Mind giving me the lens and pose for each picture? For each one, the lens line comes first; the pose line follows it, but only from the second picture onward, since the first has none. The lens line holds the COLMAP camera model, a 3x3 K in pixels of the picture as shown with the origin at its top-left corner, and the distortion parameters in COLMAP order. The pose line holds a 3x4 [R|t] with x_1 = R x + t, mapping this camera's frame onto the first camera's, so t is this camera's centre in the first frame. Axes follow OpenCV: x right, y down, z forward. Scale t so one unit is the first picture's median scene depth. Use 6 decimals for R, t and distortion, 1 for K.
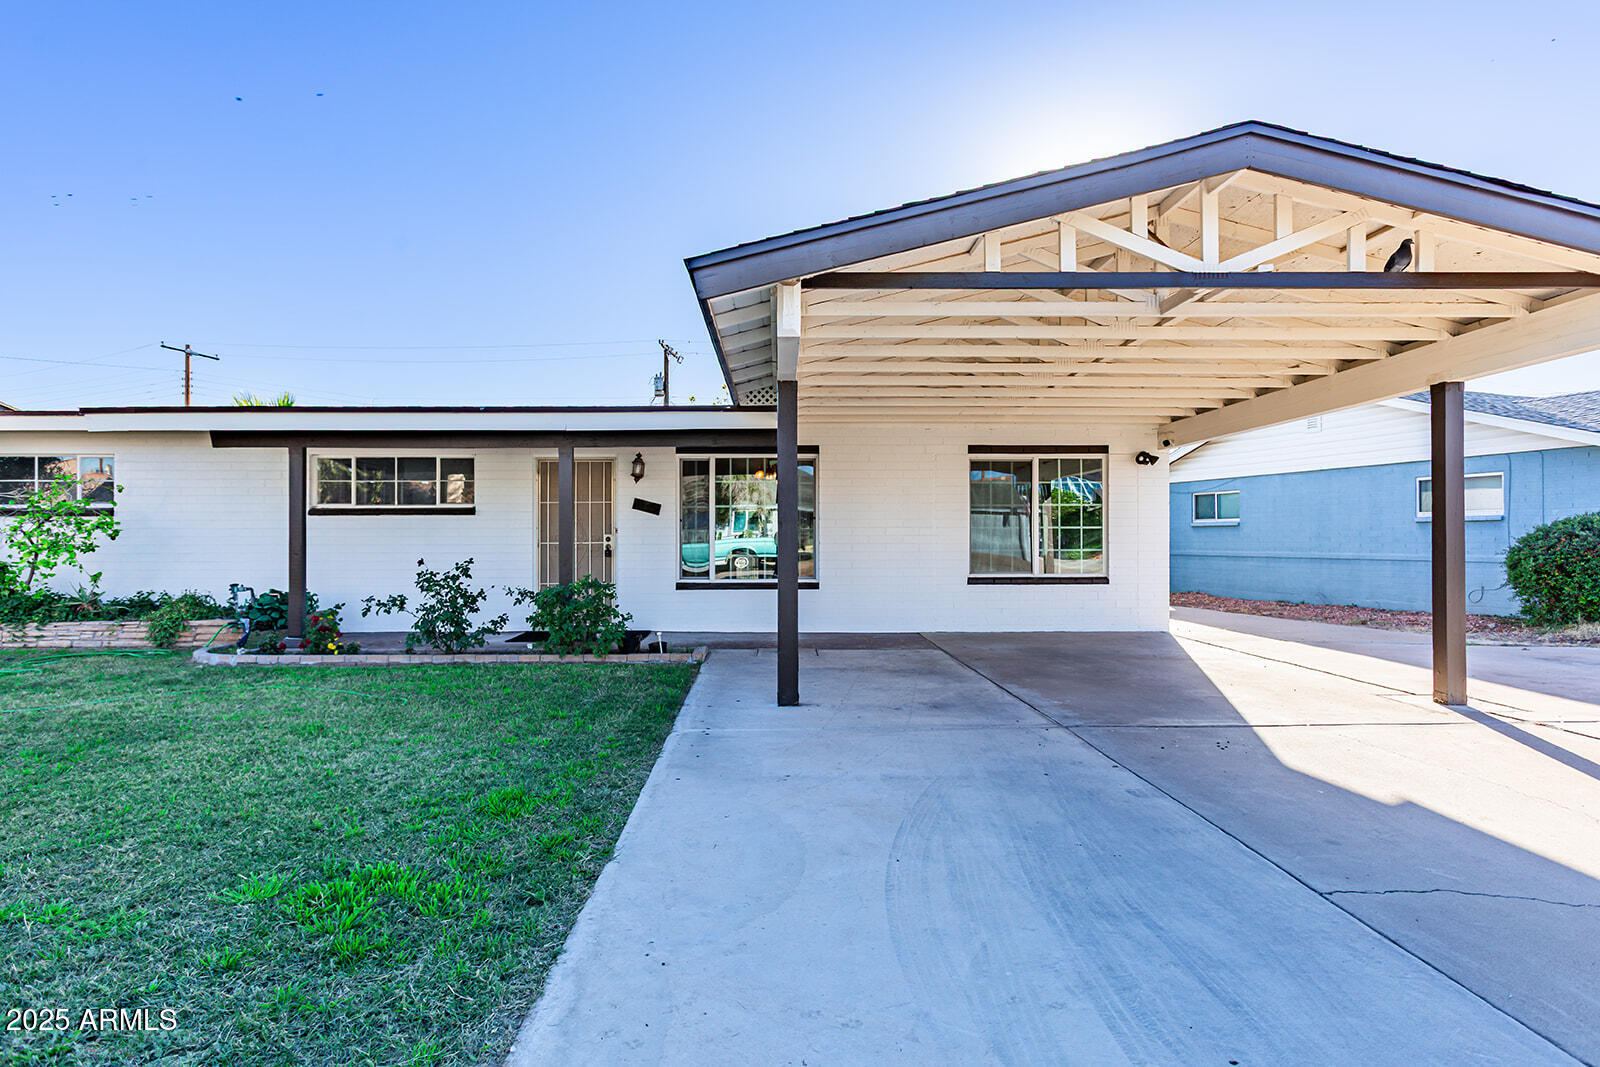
lens RADIAL K [[862.6, 0, 800.0], [0, 862.6, 533.5], [0, 0, 1]] dist [-0.001325, 0.001064]
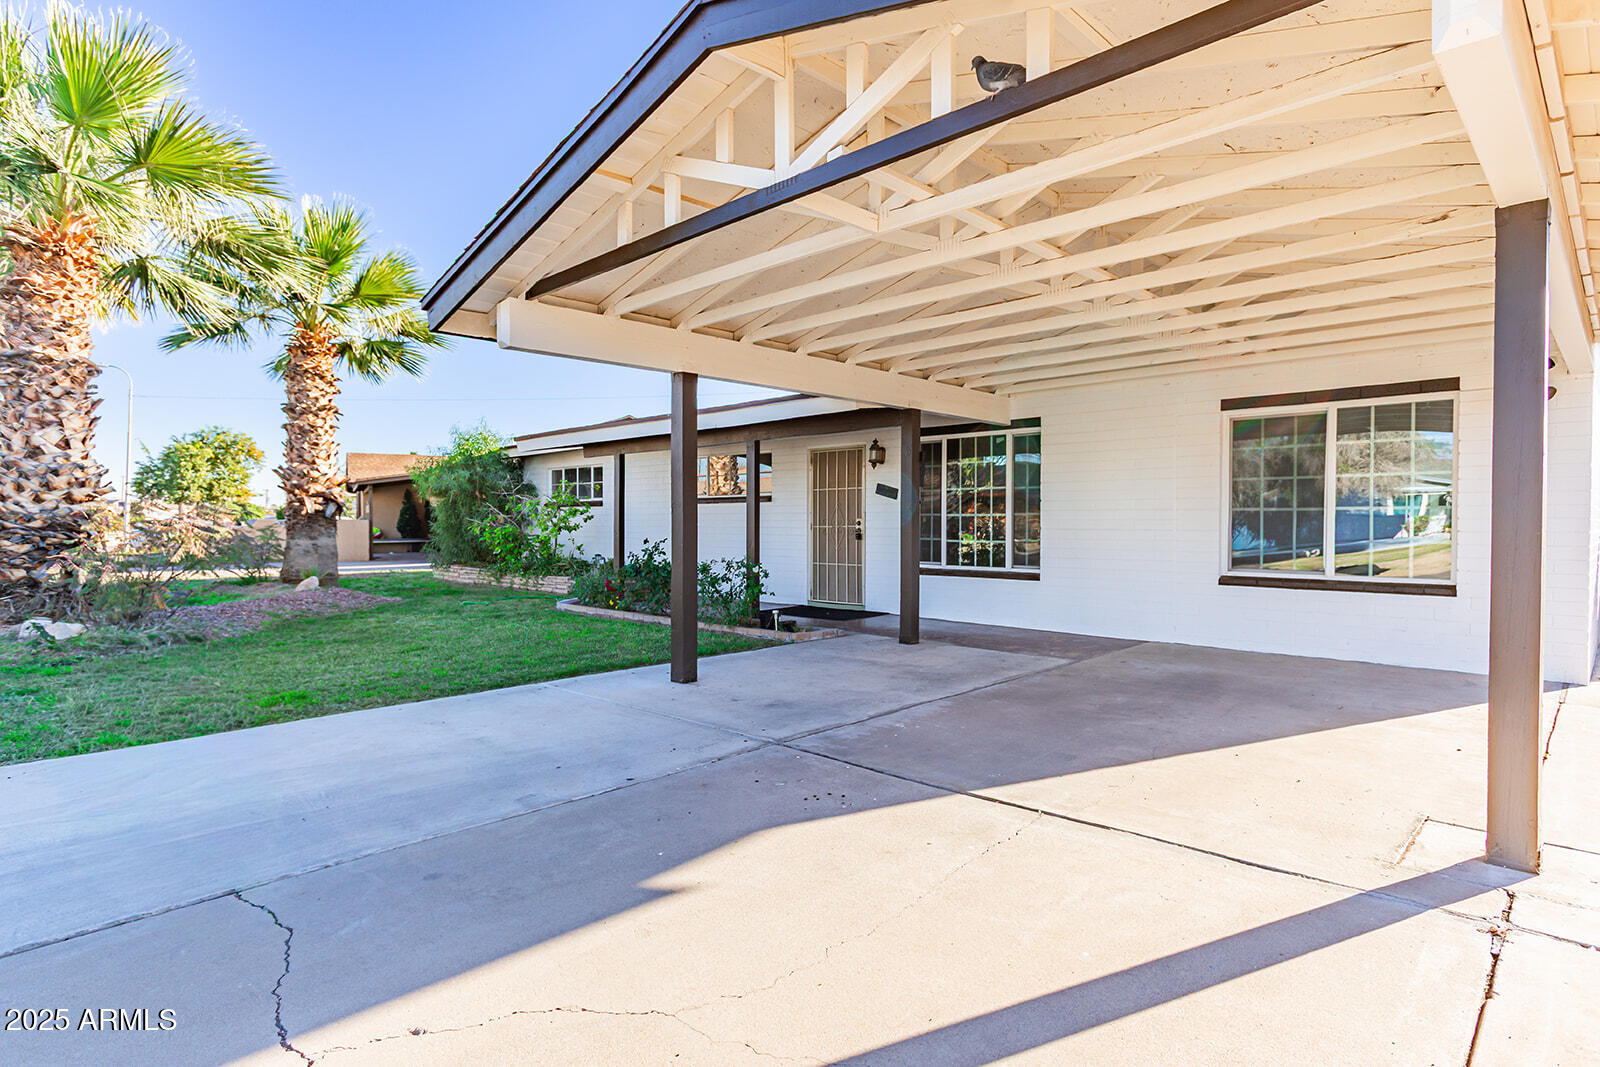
lens RADIAL K [[862.6, 0, 800.0], [0, 862.6, 533.5], [0, 0, 1]] dist [-0.001325, 0.001064]
pose [[0.698187, 0.012166, -0.715812, 0.487841], [0.001976, 0.999819, 0.018920, -0.000704], [0.715913, -0.014624, 0.698036, 0.217633]]
